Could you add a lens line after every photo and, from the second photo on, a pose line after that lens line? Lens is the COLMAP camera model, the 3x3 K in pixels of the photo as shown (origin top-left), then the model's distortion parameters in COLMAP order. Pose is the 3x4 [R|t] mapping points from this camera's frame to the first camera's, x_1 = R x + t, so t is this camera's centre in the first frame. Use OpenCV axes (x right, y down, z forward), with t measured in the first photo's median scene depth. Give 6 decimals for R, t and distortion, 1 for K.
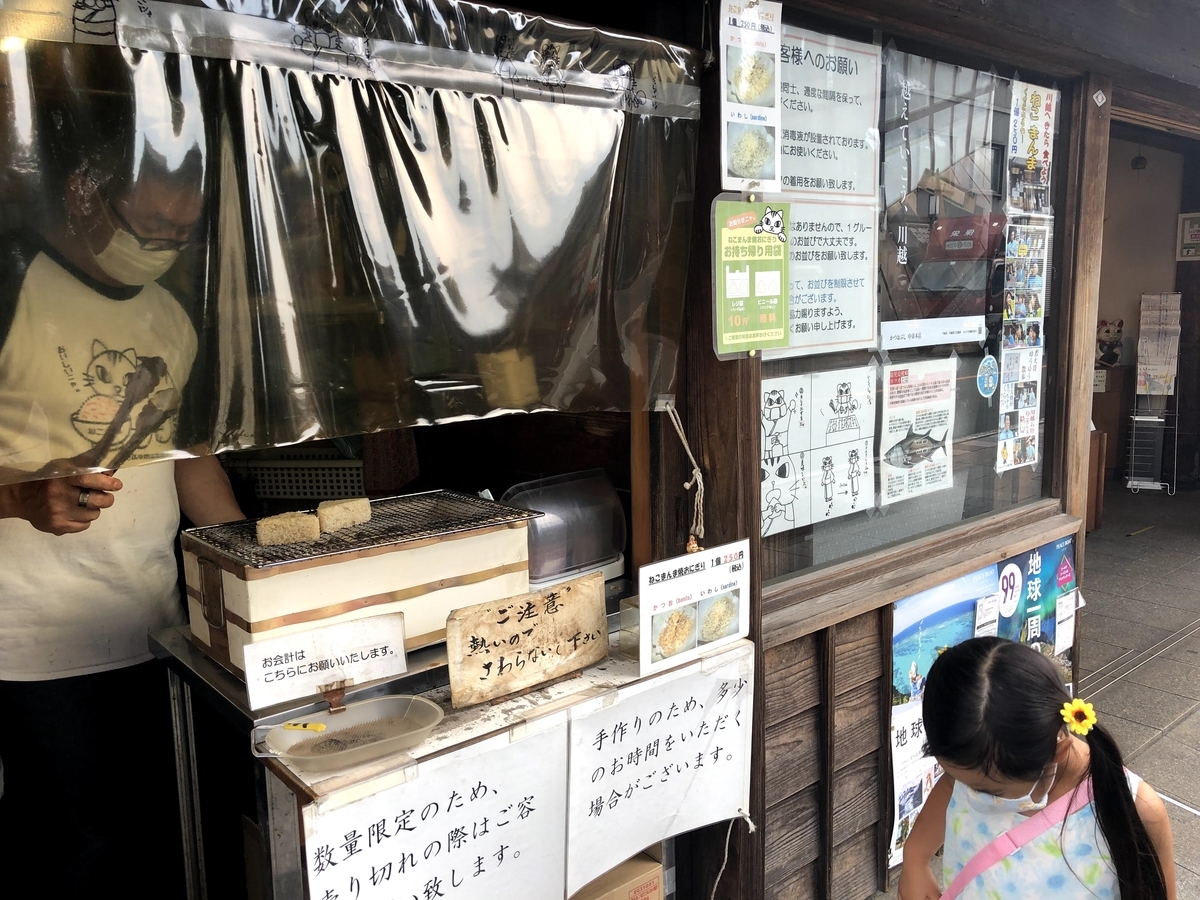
lens RADIAL K [[959.1, 0, 600.0], [0, 959.1, 450.0], [0, 0, 1]] dist [0.045417, -0.058880]
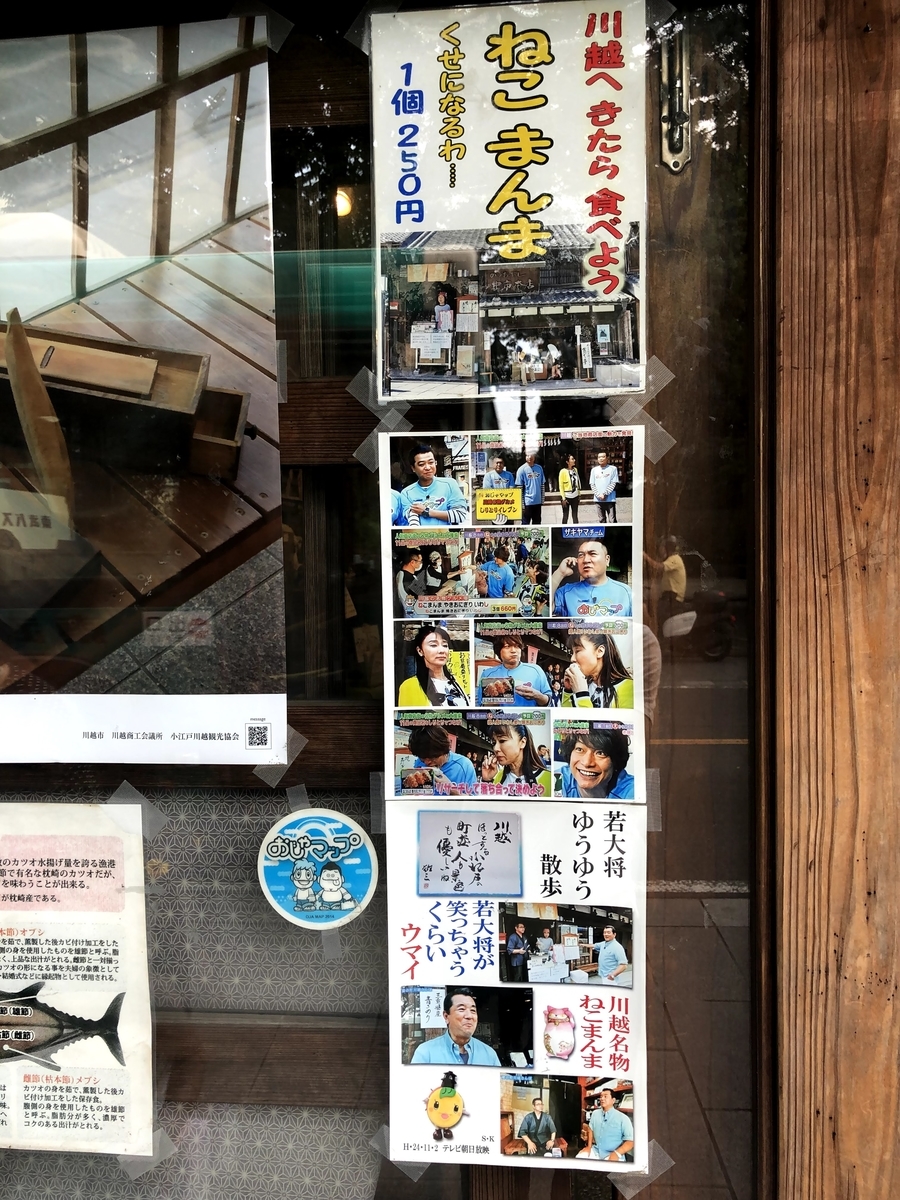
lens RADIAL K [[959.1, 0, 450.0], [0, 959.1, 600.0], [0, 0, 1]] dist [0.045417, -0.058880]
pose [[0.698546, 0.045883, -0.714092, 0.831901], [-0.112924, 0.992506, -0.046694, -0.197866], [0.706598, 0.113256, 0.698493, 0.960161]]
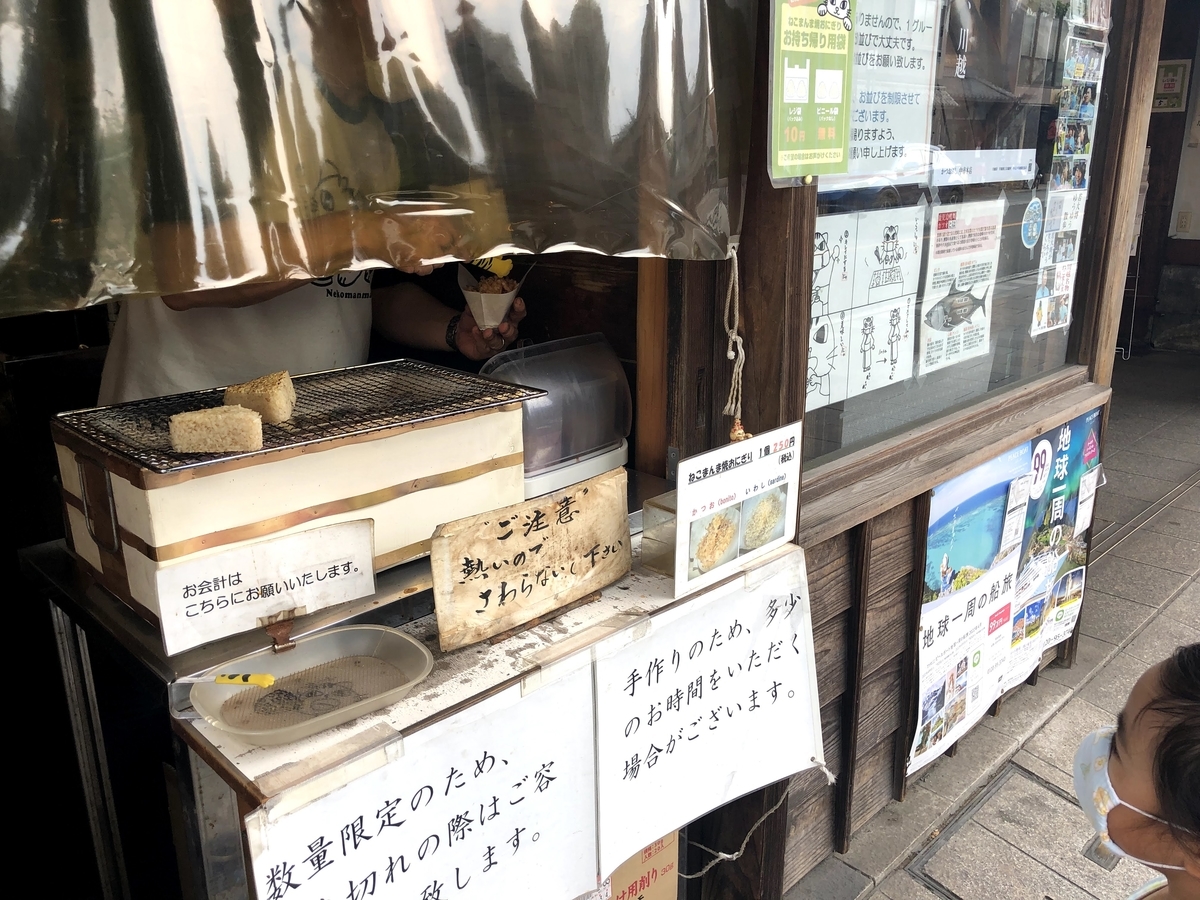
lens RADIAL K [[959.1, 0, 600.0], [0, 959.1, 450.0], [0, 0, 1]] dist [0.045417, -0.058880]
pose [[0.996698, -0.010951, 0.080459, -0.063558], [-0.000262, 0.990426, 0.138044, 0.005943], [-0.081201, -0.137609, 0.987153, 0.194072]]
